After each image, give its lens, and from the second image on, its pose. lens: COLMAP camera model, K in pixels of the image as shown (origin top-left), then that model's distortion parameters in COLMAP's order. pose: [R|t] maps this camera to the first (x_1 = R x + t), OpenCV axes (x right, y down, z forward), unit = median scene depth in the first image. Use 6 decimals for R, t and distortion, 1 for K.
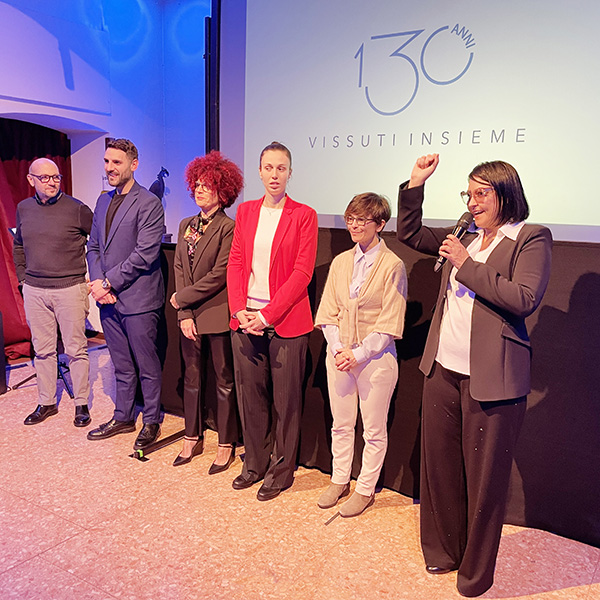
lens RADIAL K [[648.7, 0, 300.0], [0, 648.7, 300.0], [0, 0, 1]] dist [-0.002136, -0.005599]
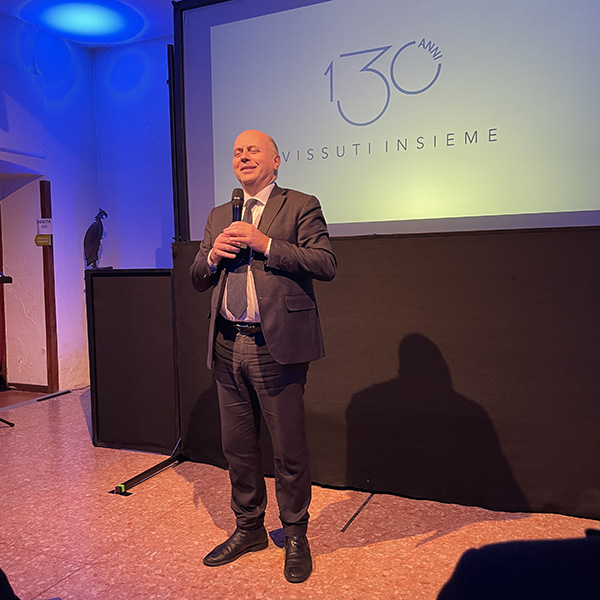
lens RADIAL K [[649.4, 0, 298.1], [0, 649.4, 282.6], [0, 0, 1]] dist [0.010342, -0.036924]
pose [[0.987226, -0.053373, 0.150118, -0.144604], [0.071500, 0.990428, -0.118066, 0.087402], [-0.142380, 0.127291, 0.981593, 0.017329]]
